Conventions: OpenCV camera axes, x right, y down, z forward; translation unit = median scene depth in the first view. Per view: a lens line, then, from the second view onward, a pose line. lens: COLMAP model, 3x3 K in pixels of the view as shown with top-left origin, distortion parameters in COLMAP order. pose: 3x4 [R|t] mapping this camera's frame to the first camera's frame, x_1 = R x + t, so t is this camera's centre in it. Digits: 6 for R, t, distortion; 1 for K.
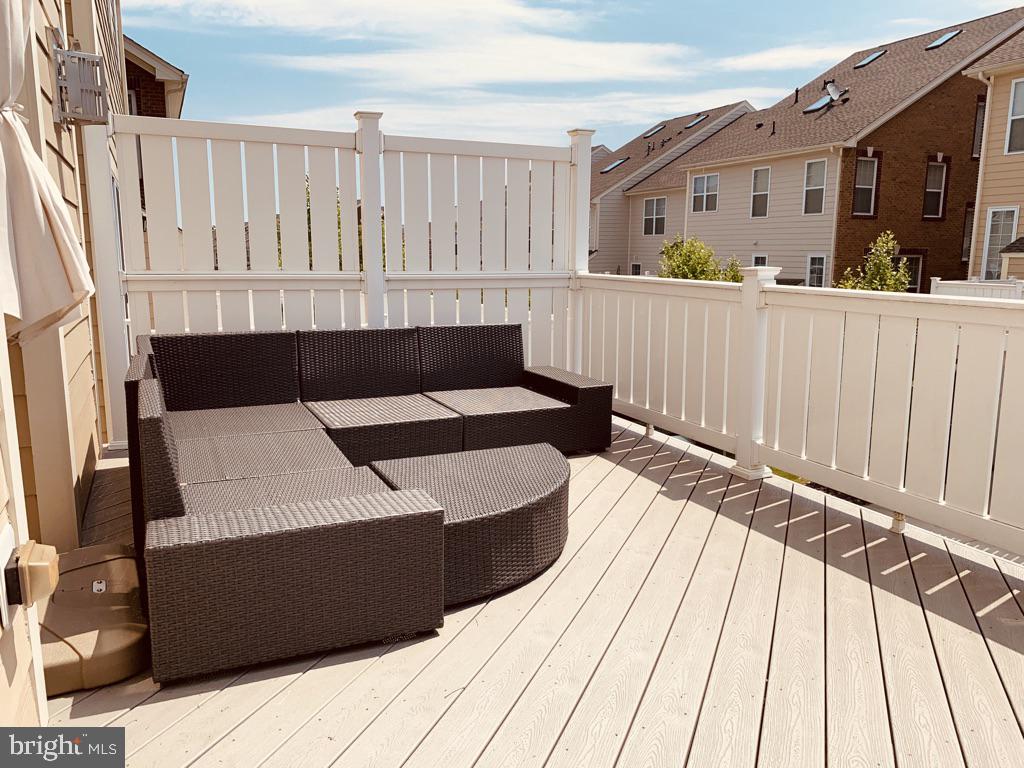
lens RADIAL K [[778.5, 0, 512.0], [0, 778.5, 384.0], [0, 0, 1]] dist [0.012834, -0.010272]
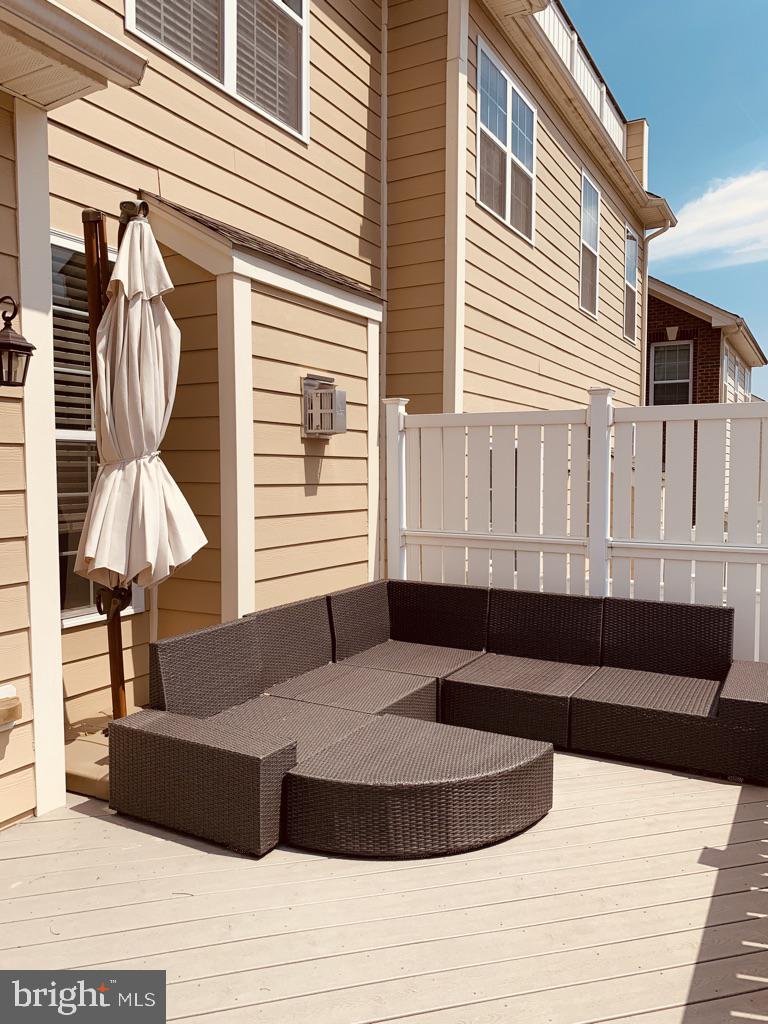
lens RADIAL K [[778.5, 0, 380.8], [0, 778.5, 516.8], [0, 0, 1]] dist [0.012834, -0.010272]
pose [[0.592209, 0.040843, -0.804749, 0.540644], [-0.131888, 0.990159, -0.046803, -0.099084], [0.794918, 0.133854, 0.591768, 0.193565]]
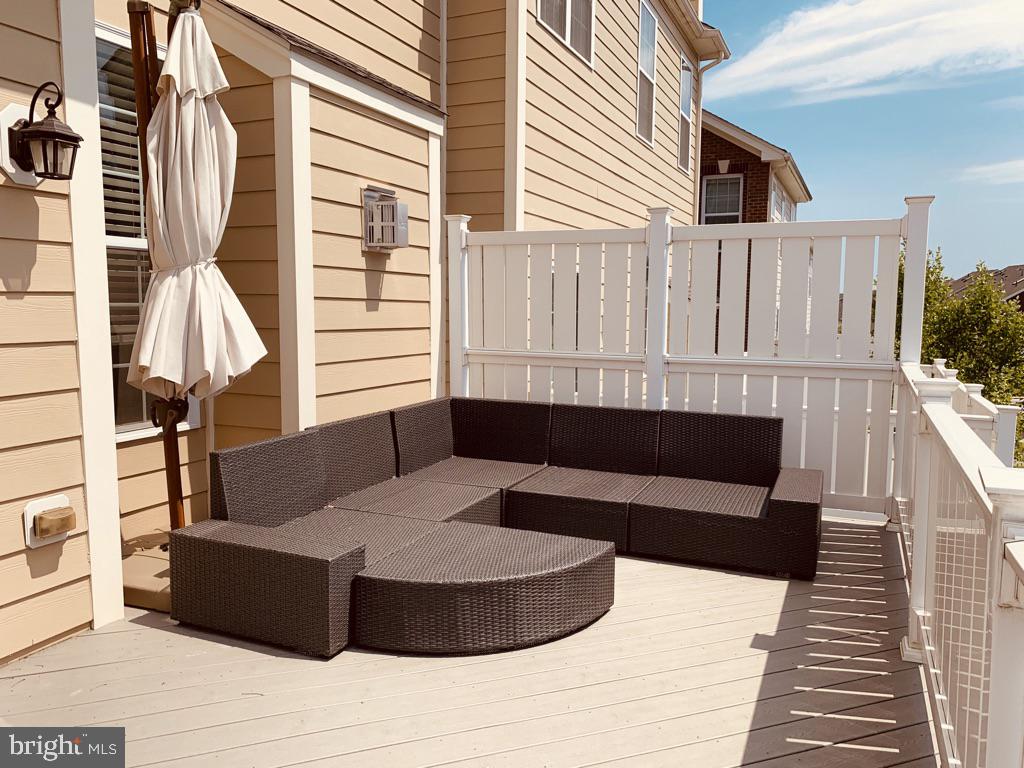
lens RADIAL K [[778.5, 0, 512.0], [0, 778.5, 384.0], [0, 0, 1]] dist [0.012834, -0.010272]
pose [[0.667405, 0.071918, -0.741214, 0.539024], [-0.126770, 0.991770, -0.017918, -0.070136], [0.733826, 0.105922, 0.671029, 0.185731]]
